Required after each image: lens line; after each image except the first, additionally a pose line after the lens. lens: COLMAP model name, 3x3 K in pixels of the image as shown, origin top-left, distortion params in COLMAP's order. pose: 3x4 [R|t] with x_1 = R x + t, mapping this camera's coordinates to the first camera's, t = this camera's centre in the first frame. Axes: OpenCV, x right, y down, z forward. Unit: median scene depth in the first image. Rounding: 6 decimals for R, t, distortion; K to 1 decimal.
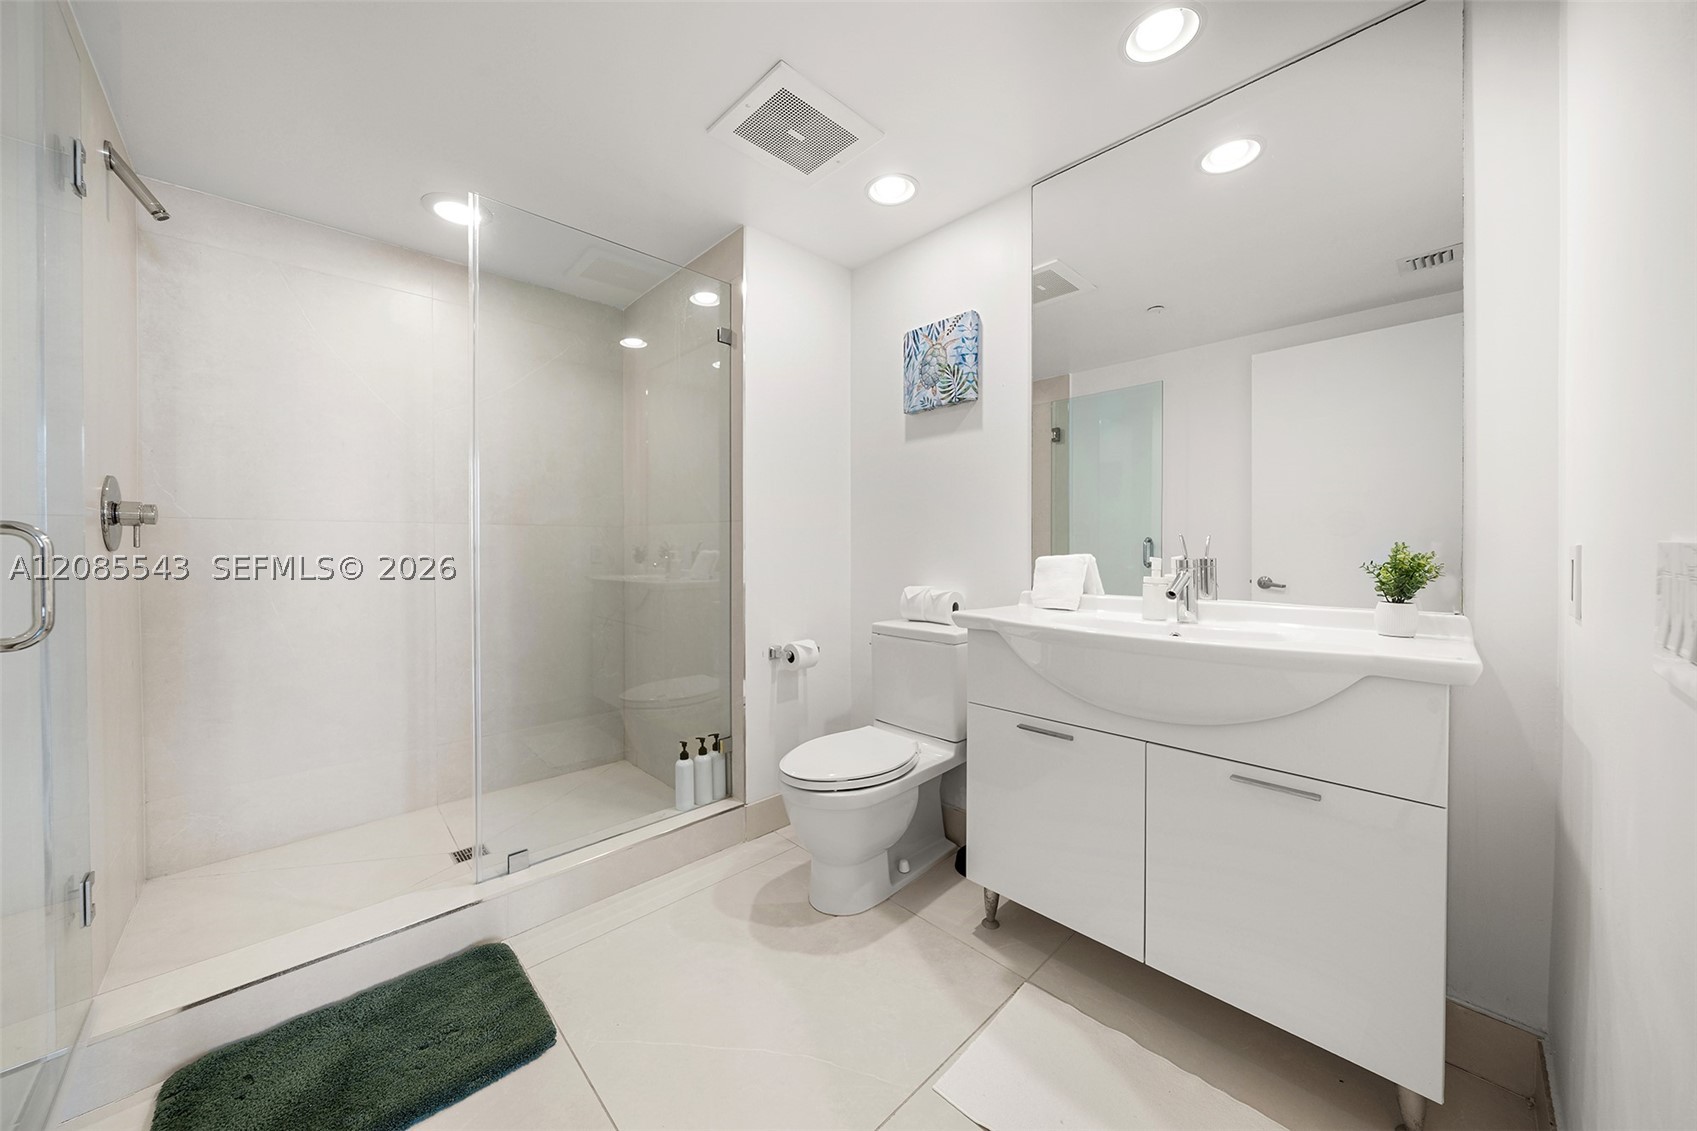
lens RADIAL K [[590.3, 0, 828.8], [0, 590.3, 548.8], [0, 0, 1]] dist [-0.003362, -0.000108]
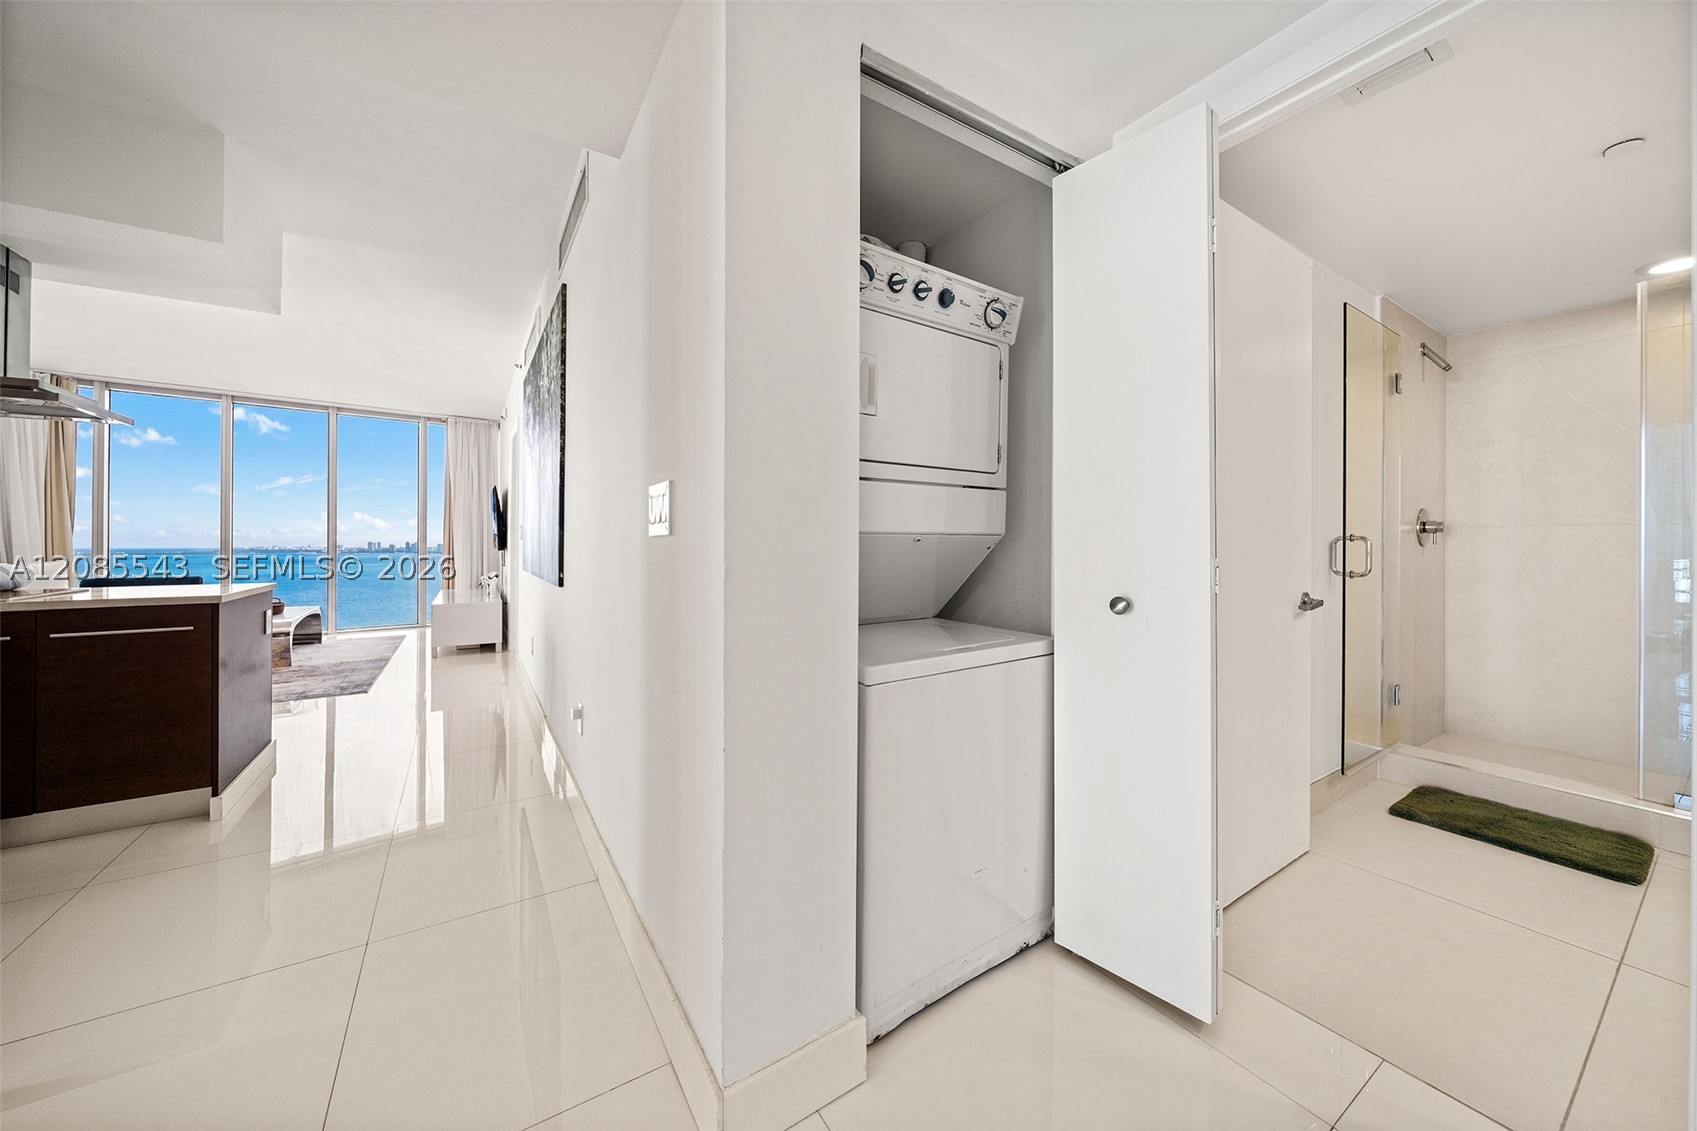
lens RADIAL K [[594.5, 0, 838.5], [0, 594.5, 536.3], [0, 0, 1]] dist [-0.004807, -0.000083]
pose [[-0.186067, -0.003170, -0.982532, 1.138679], [-0.013111, 0.999914, -0.000744, -0.001748], [0.982450, 0.012743, -0.186093, -0.586942]]
